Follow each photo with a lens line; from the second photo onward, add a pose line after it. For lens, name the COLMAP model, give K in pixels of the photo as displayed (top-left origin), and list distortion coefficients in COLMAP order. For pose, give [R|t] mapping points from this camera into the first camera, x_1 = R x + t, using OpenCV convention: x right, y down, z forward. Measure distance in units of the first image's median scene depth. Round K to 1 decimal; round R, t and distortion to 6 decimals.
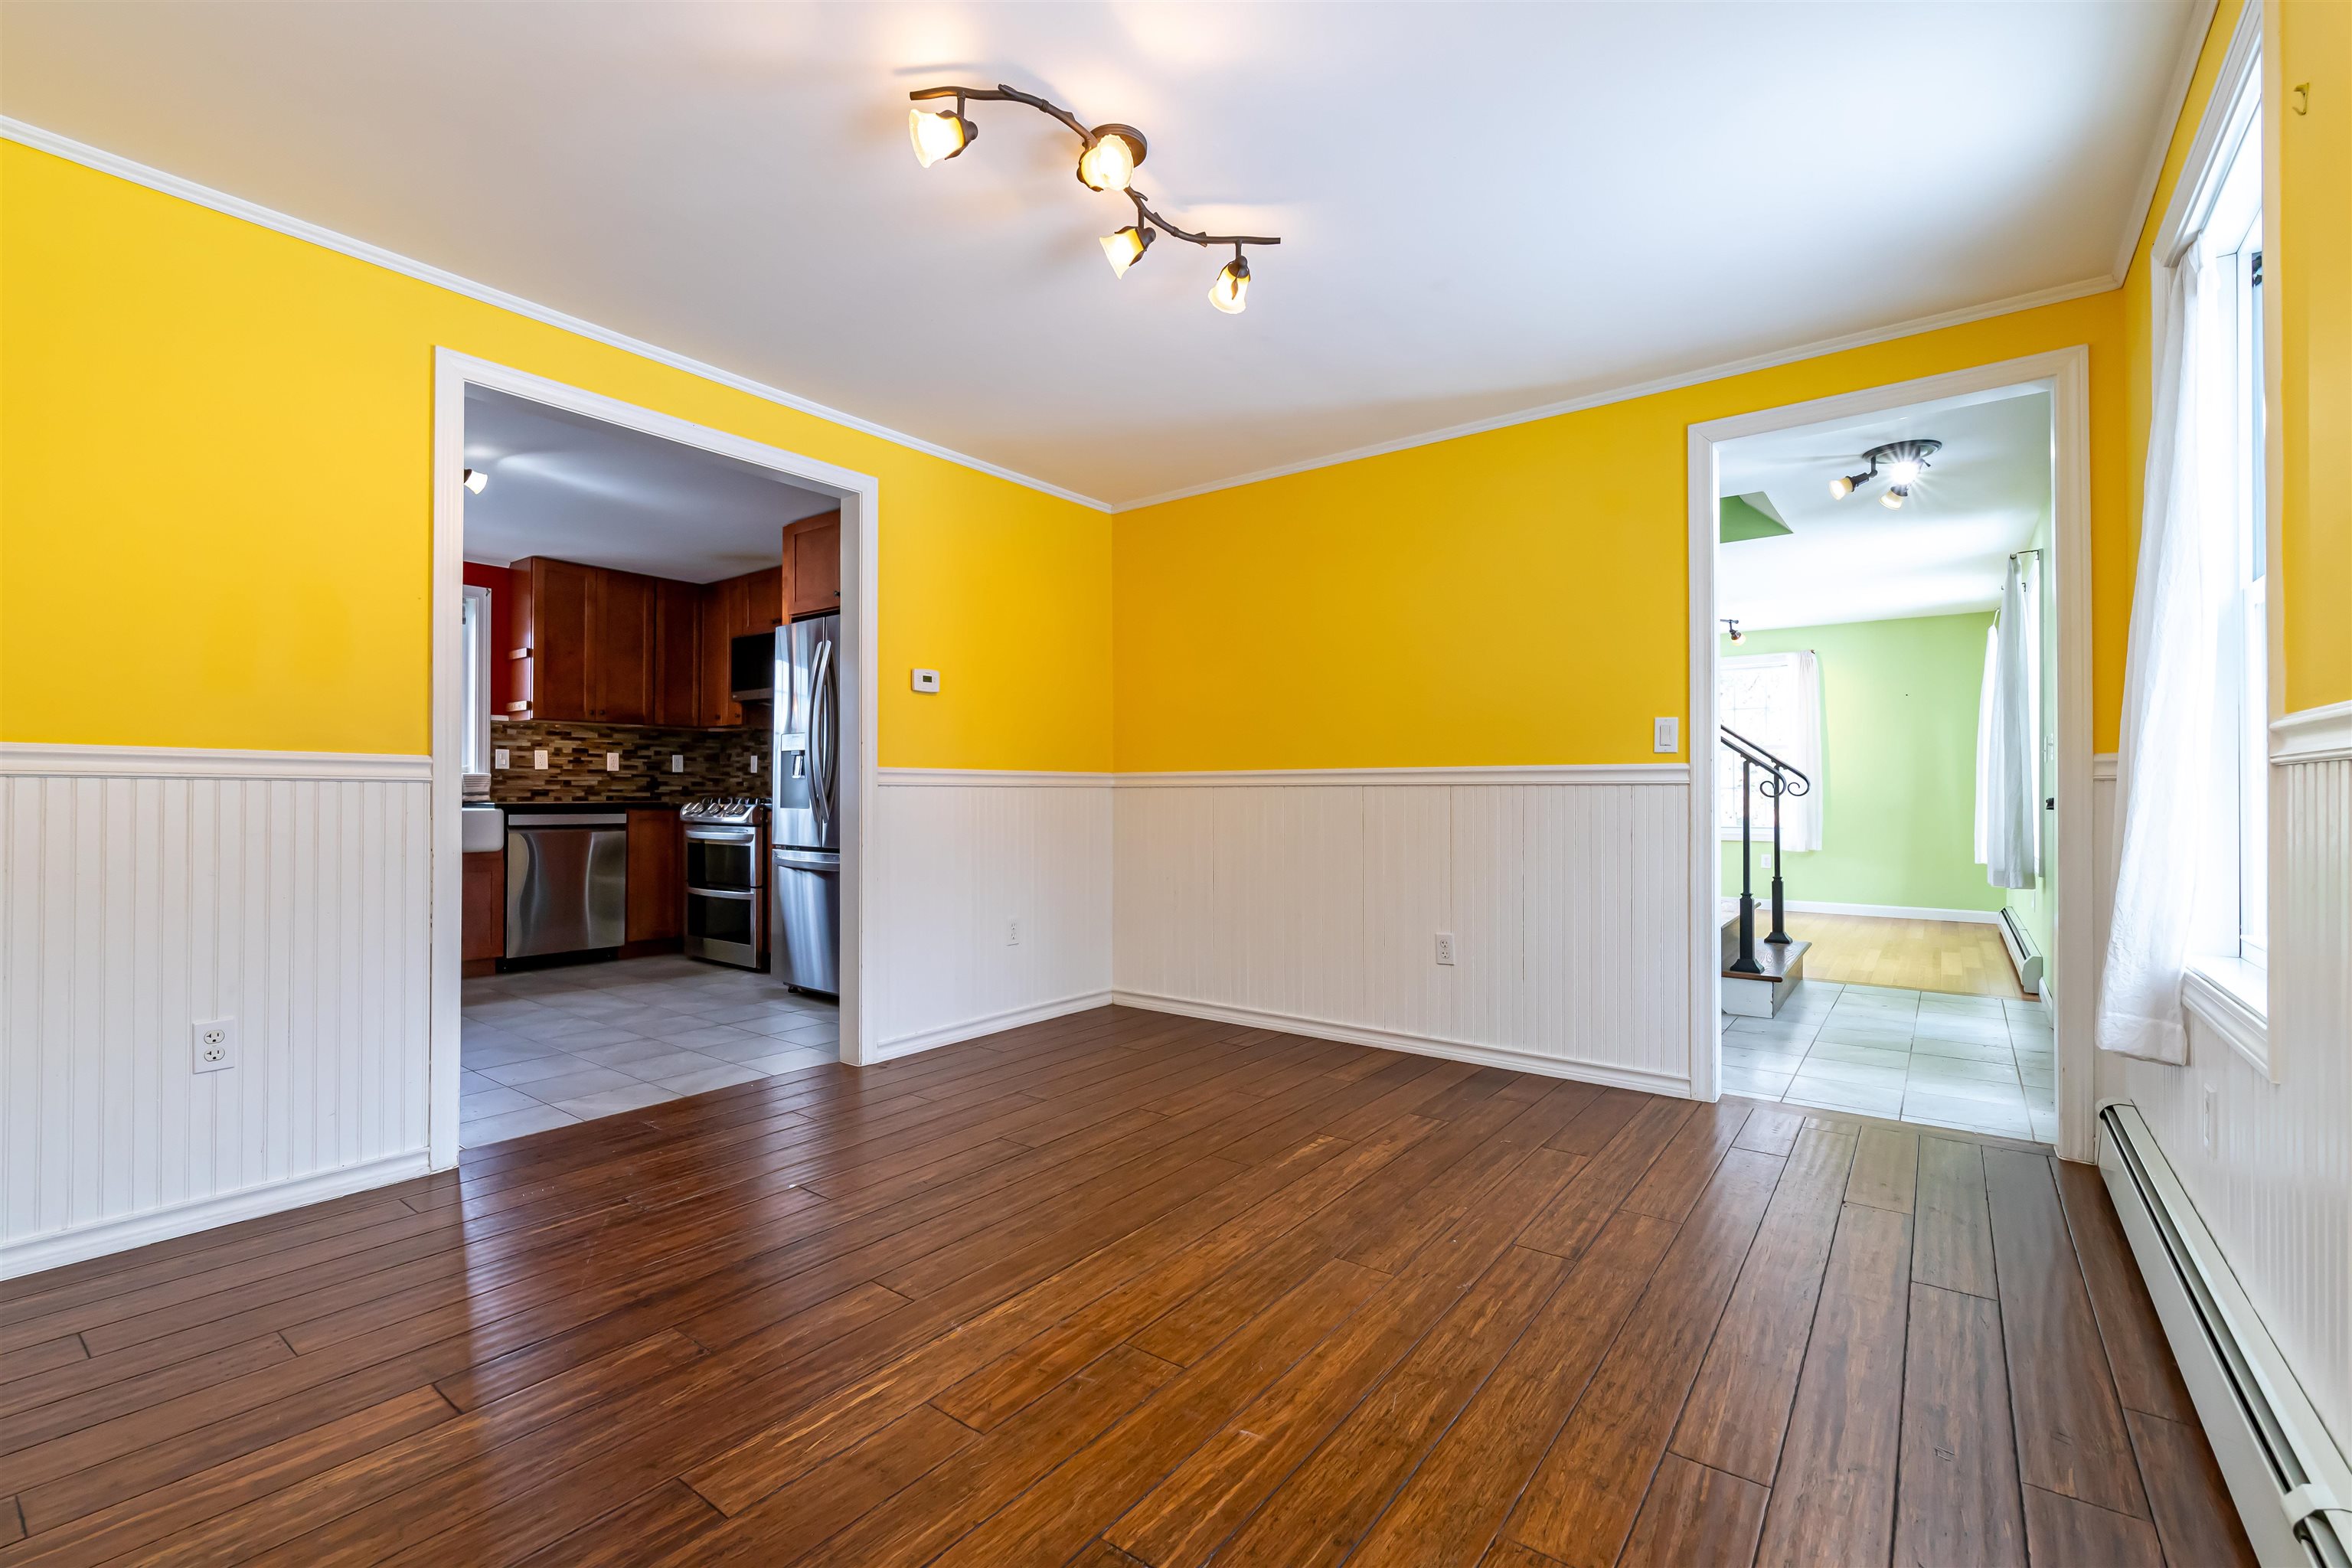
lens RADIAL K [[1019.0, 0, 1176.0], [0, 1019.0, 784.0], [0, 0, 1]] dist [-0.001391, -0.000095]
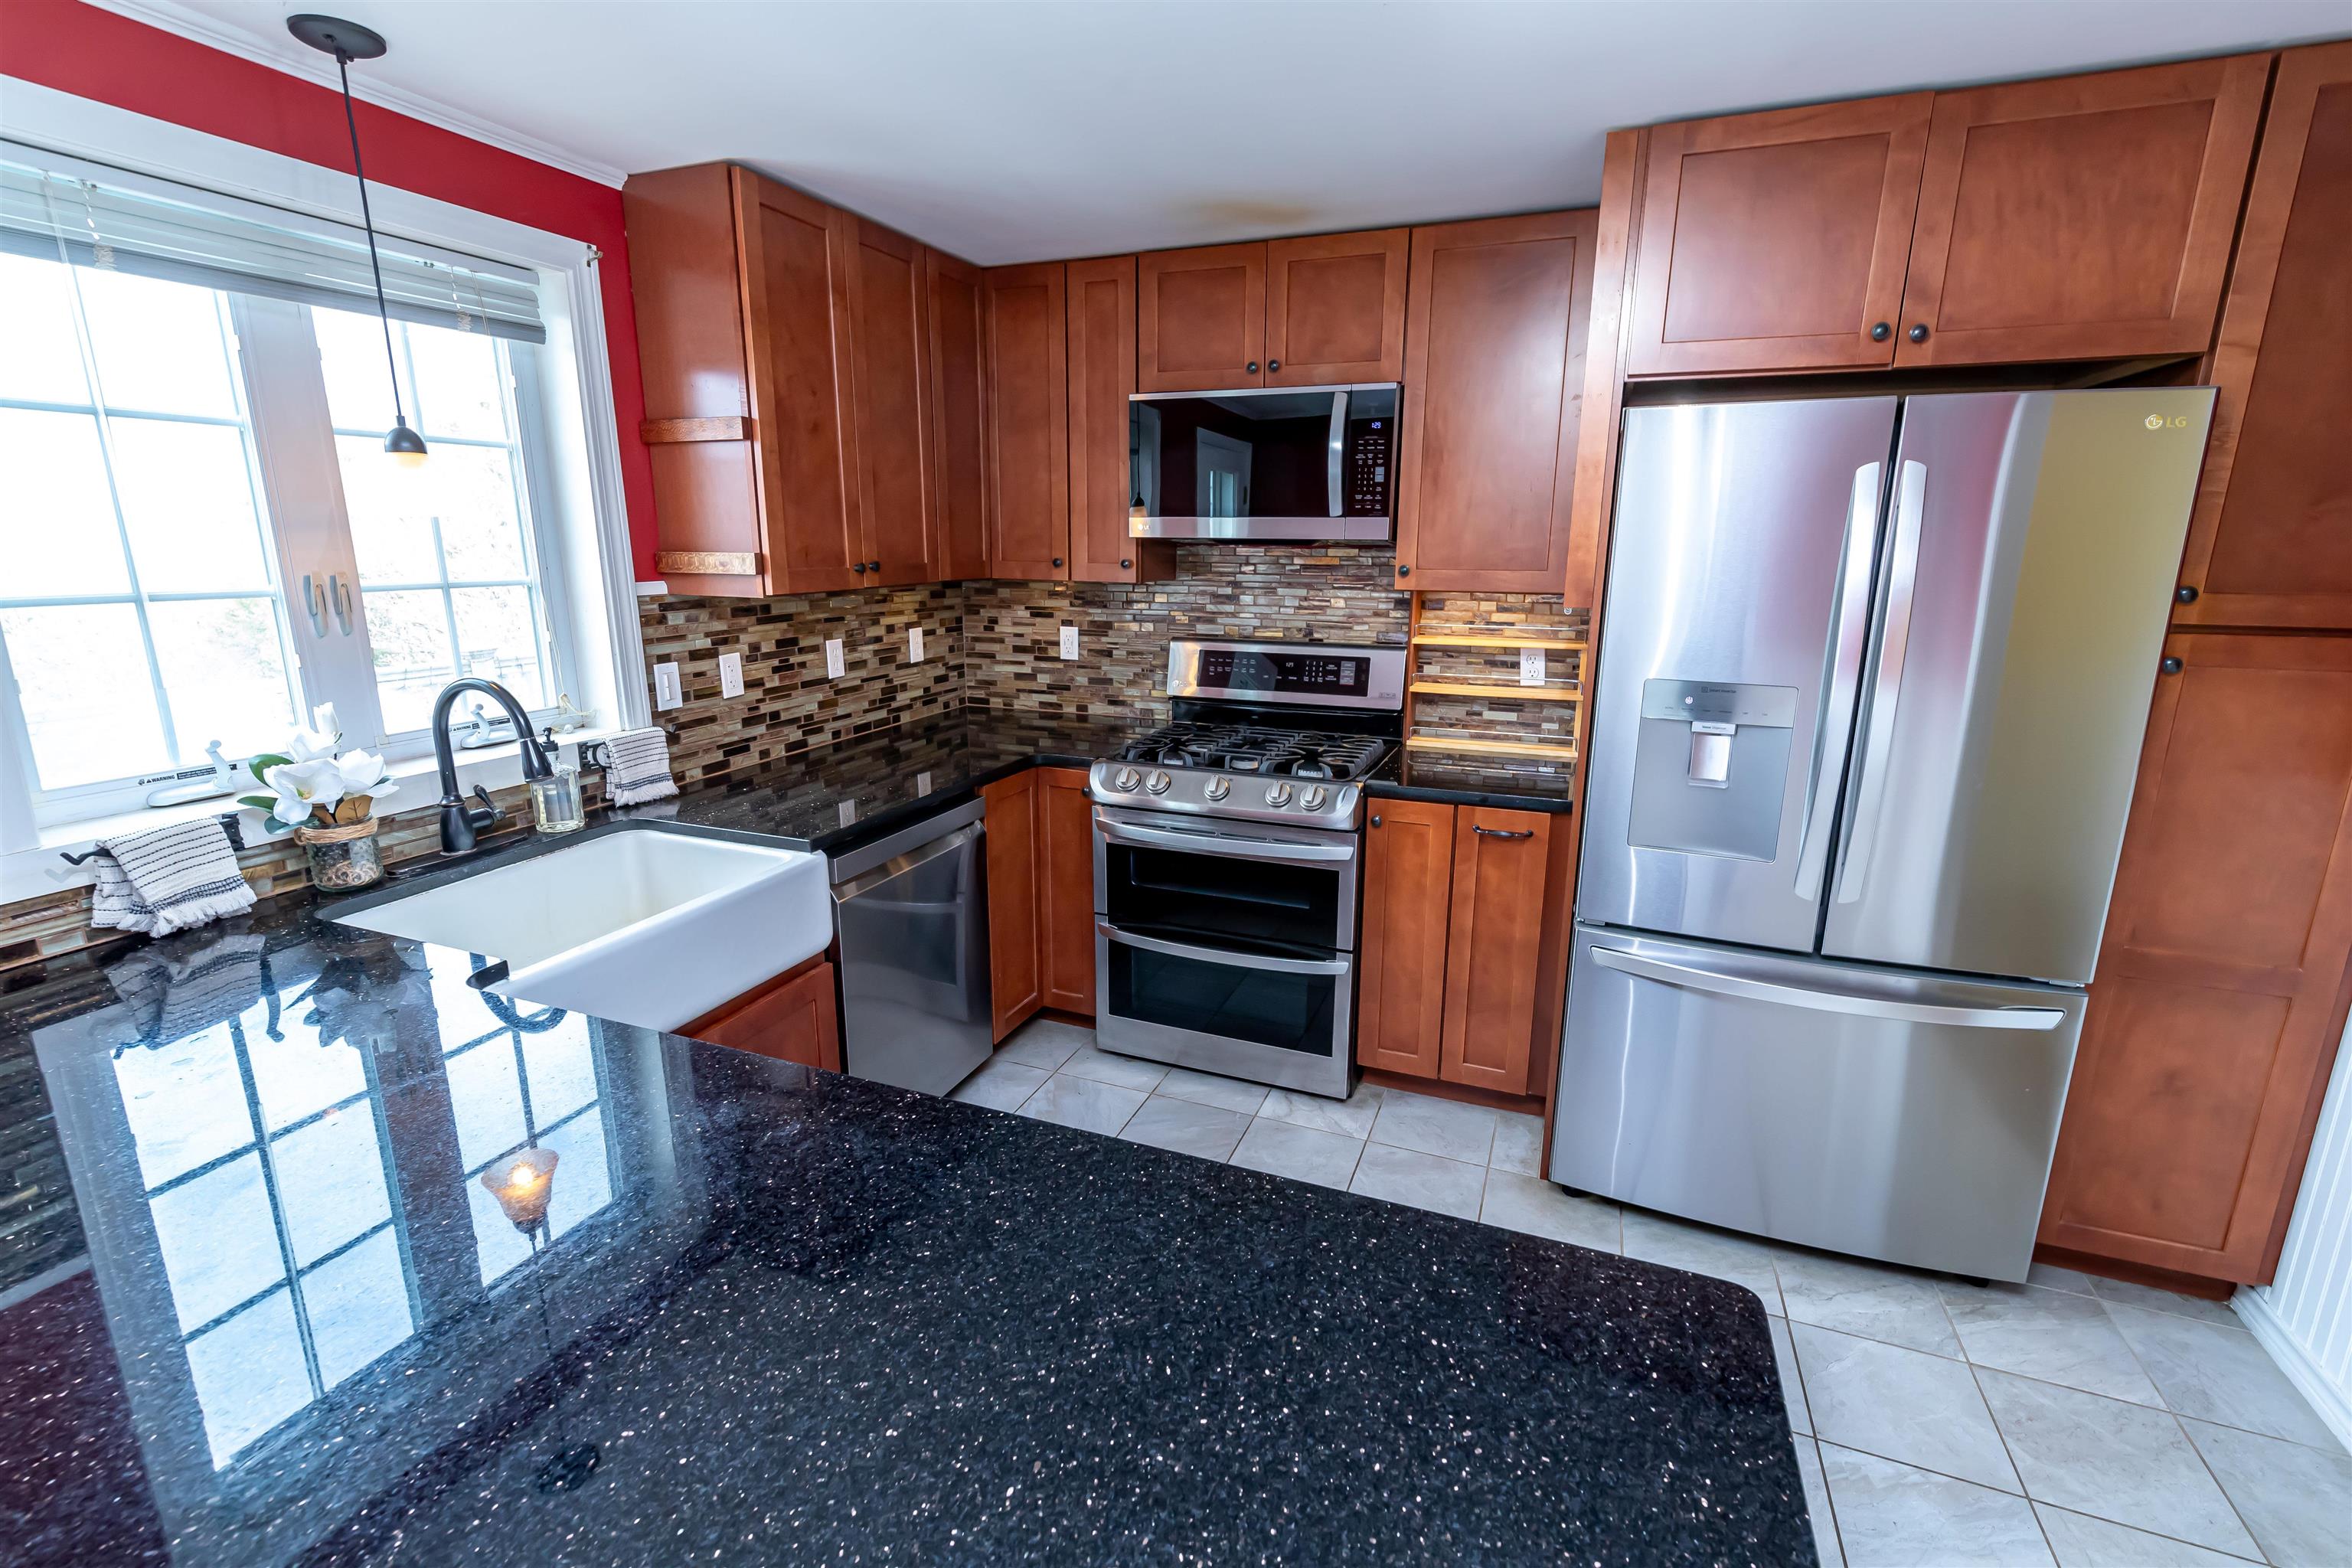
lens RADIAL K [[1019.0, 0, 1176.0], [0, 1019.0, 784.0], [0, 0, 1]] dist [-0.001391, -0.000095]
pose [[0.963415, -0.064106, 0.260234, -0.551601], [-0.002838, 0.968479, 0.249079, -0.088264], [-0.267999, -0.240705, 0.932865, 0.519352]]
